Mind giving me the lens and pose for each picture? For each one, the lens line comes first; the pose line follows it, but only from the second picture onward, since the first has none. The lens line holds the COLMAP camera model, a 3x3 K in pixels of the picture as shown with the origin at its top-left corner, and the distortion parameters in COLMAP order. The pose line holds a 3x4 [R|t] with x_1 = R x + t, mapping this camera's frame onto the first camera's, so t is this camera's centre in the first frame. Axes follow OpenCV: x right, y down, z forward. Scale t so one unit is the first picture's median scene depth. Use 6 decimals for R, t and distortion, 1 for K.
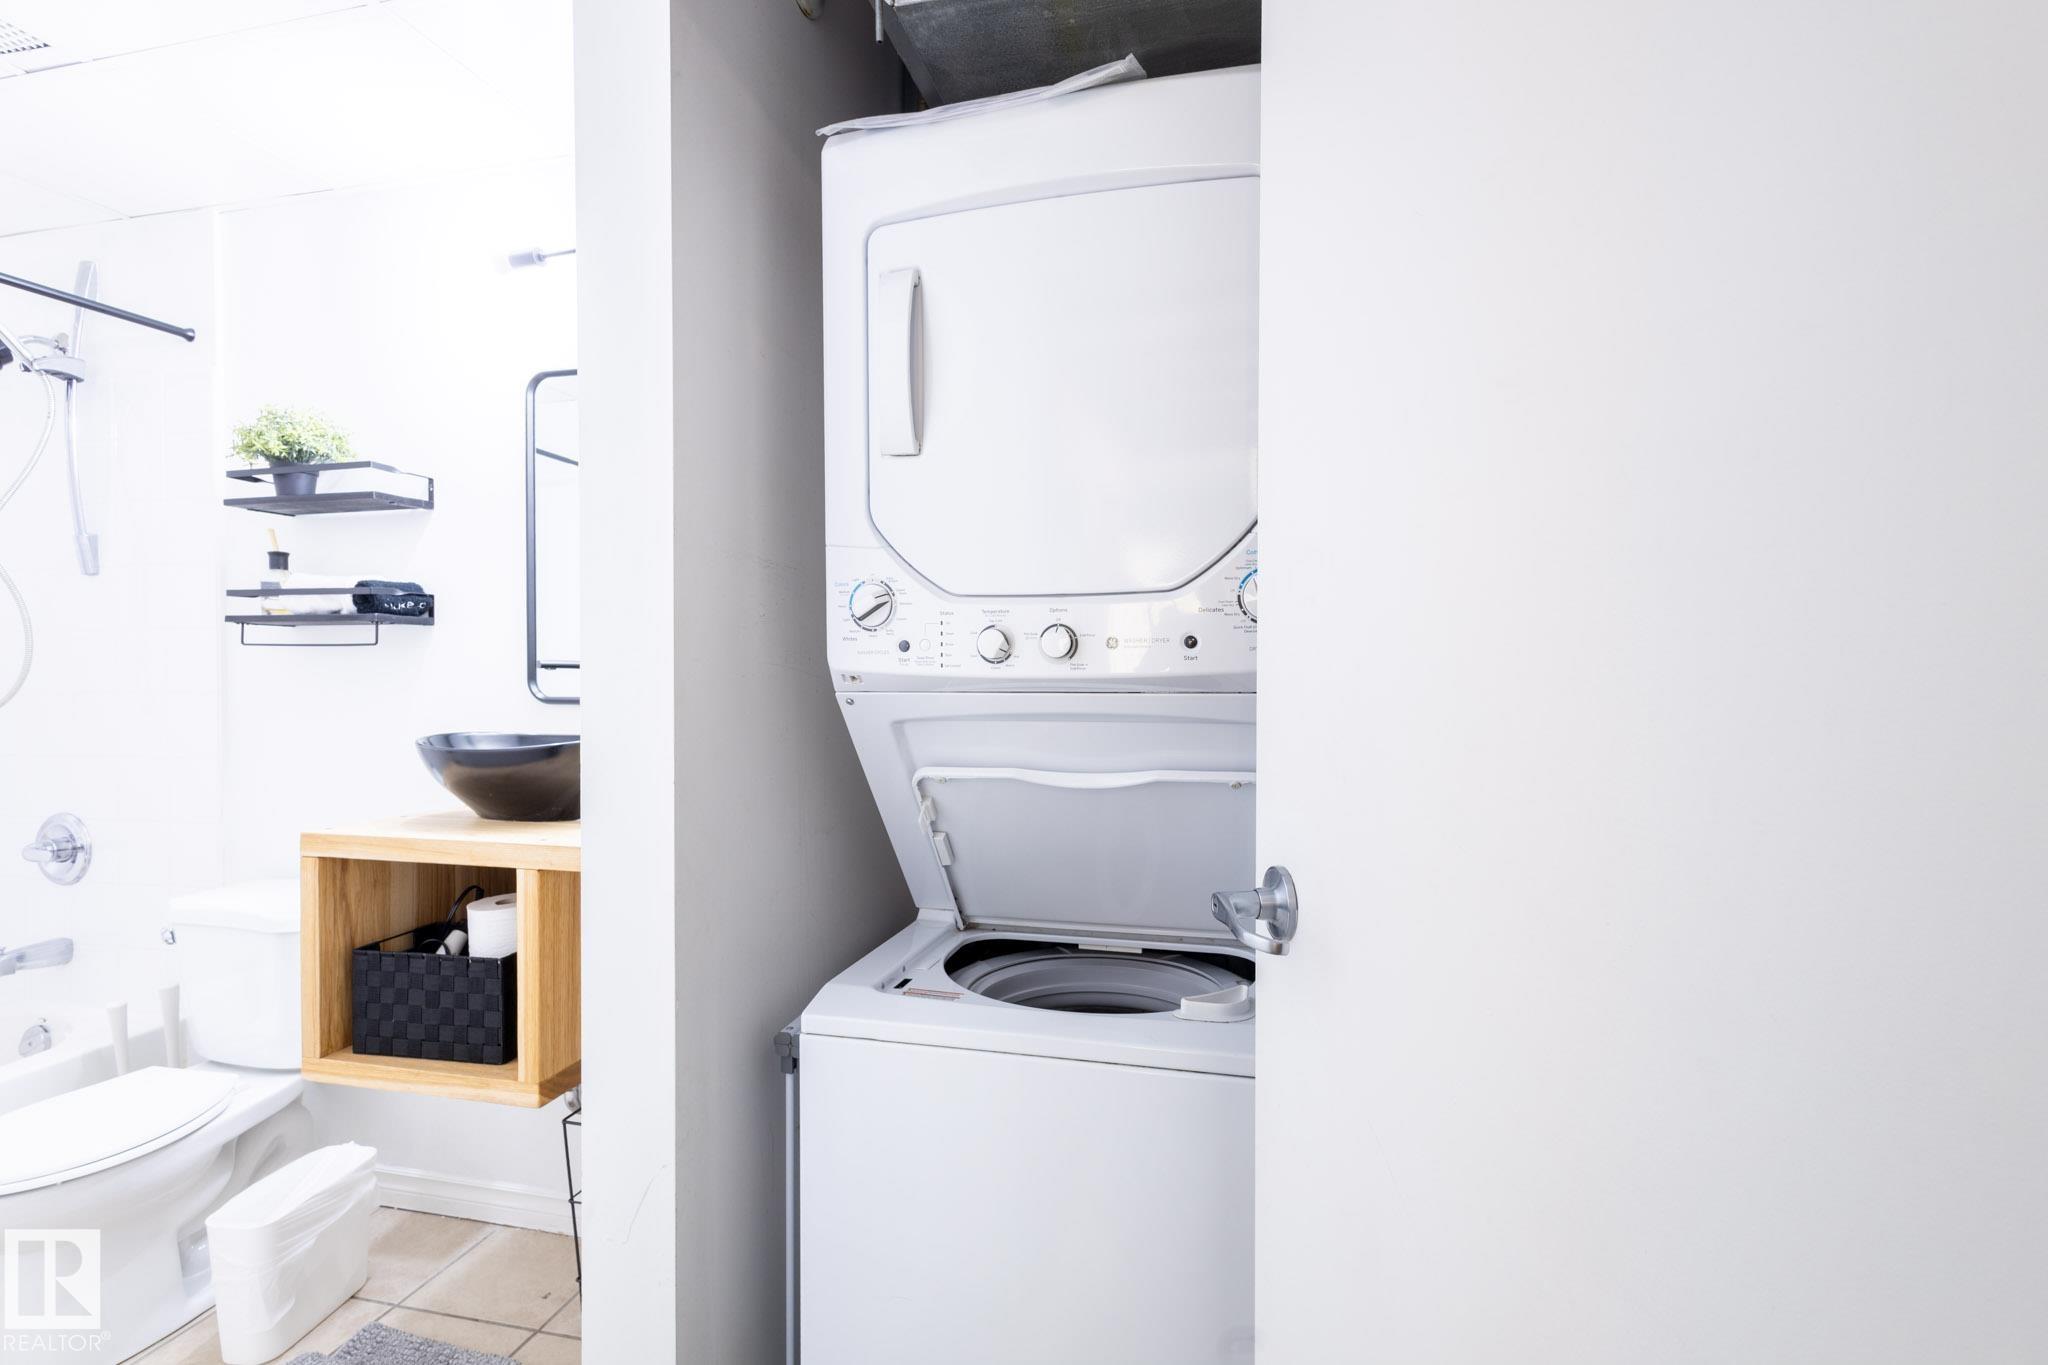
lens RADIAL K [[965.2, 0, 1024.0], [0, 965.2, 682.5], [0, 0, 1]] dist [0.024925, -0.010610]
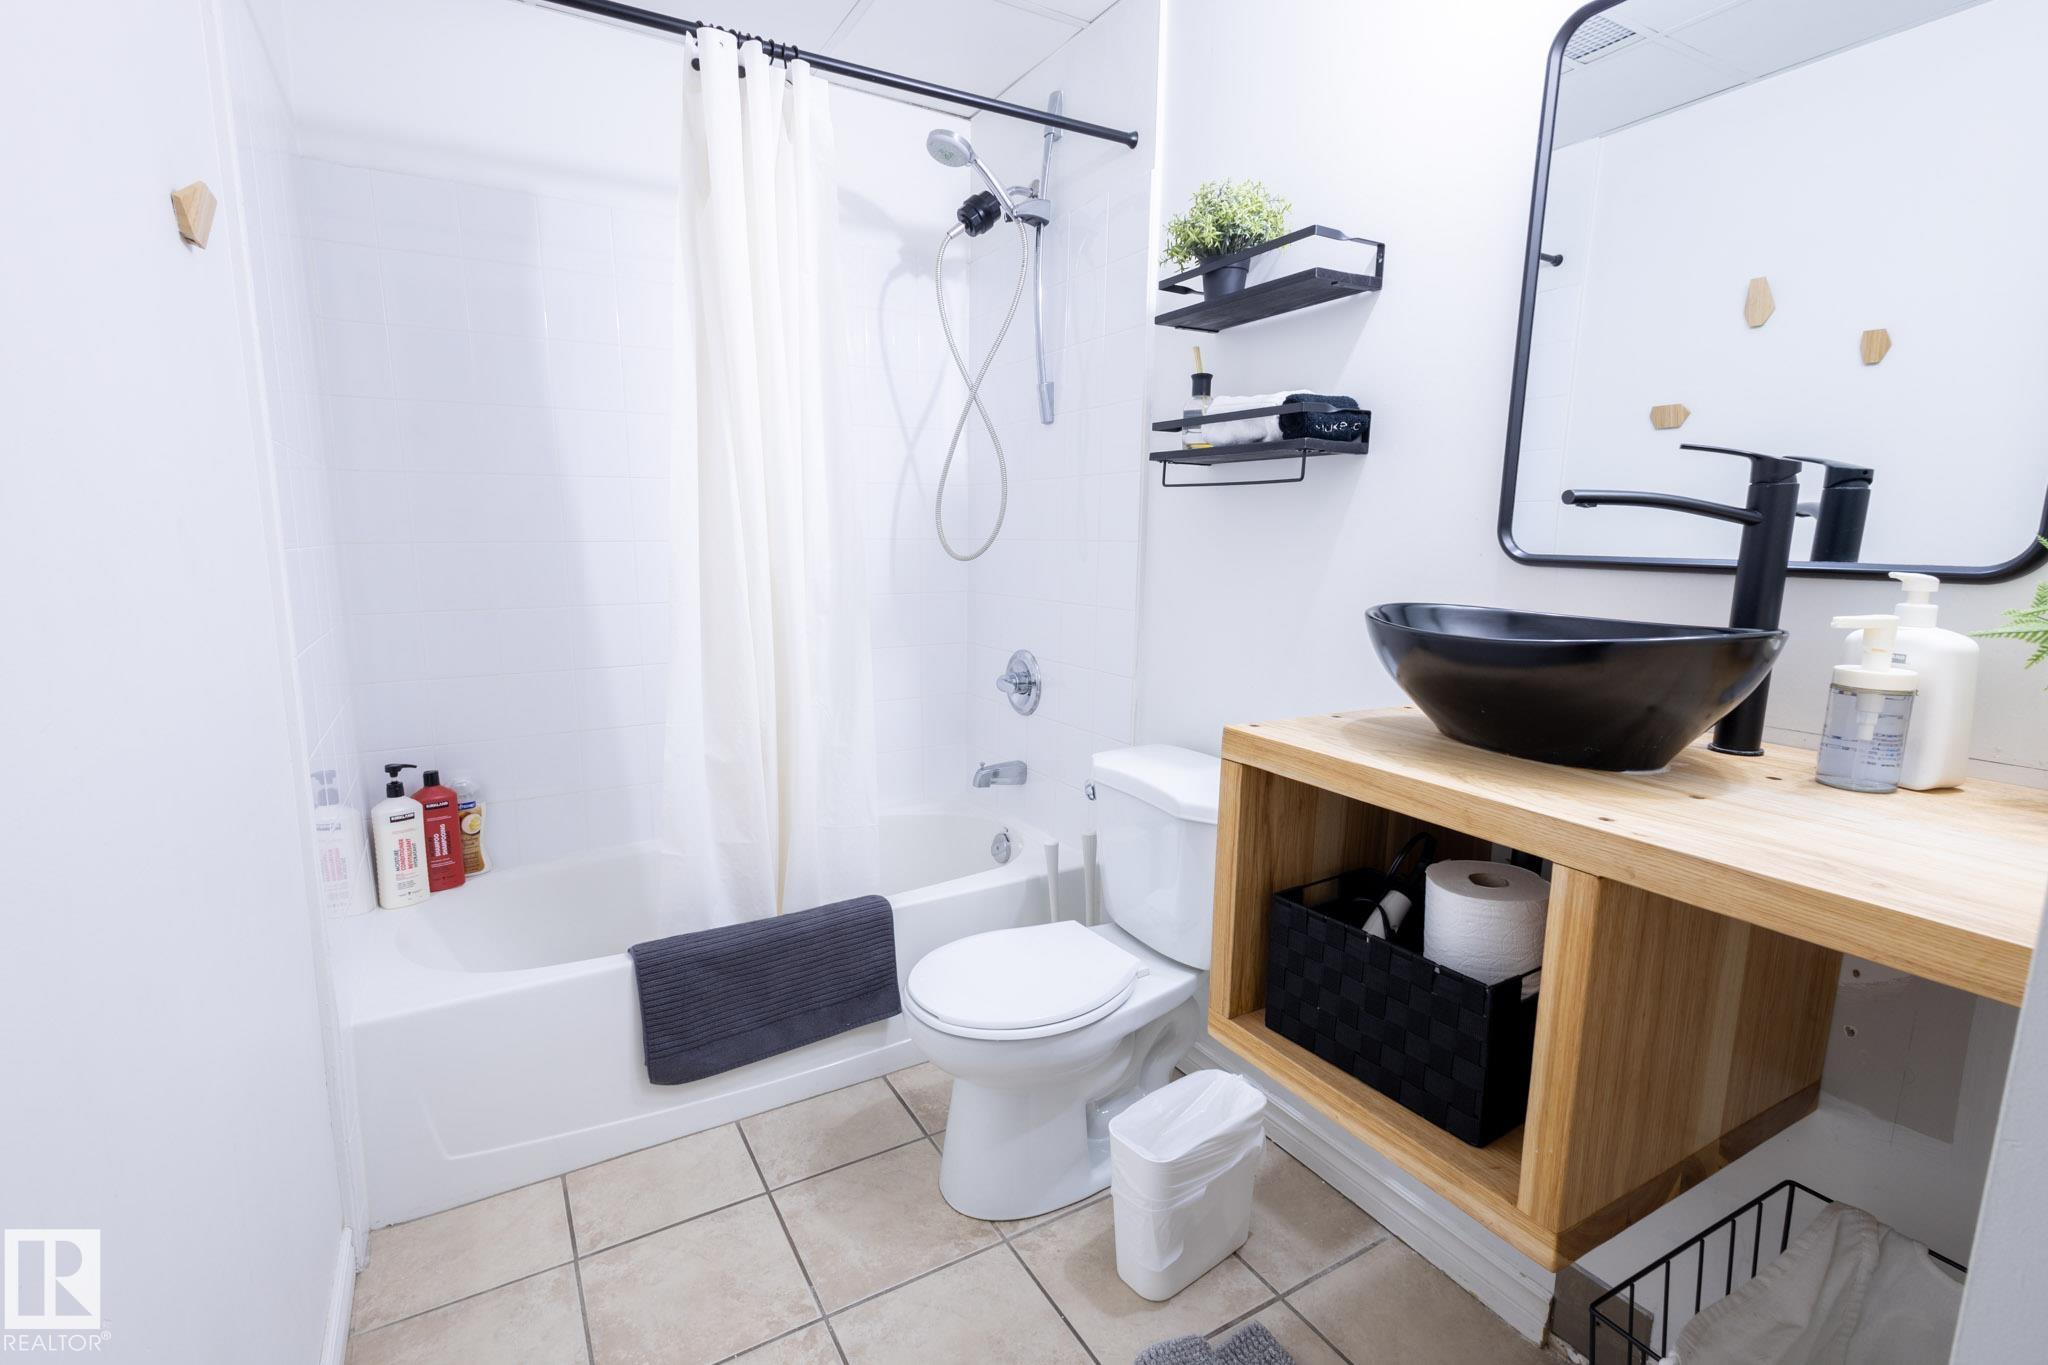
lens RADIAL K [[945.9, 0, 1020.2], [0, 945.9, 690.4], [0, 0, 1]] dist [0.023388, -0.009085]
pose [[0.694491, 0.130691, -0.707533, -0.263743], [-0.025141, 0.987172, 0.157666, 0.012573], [0.719062, -0.091710, 0.688868, 0.303698]]
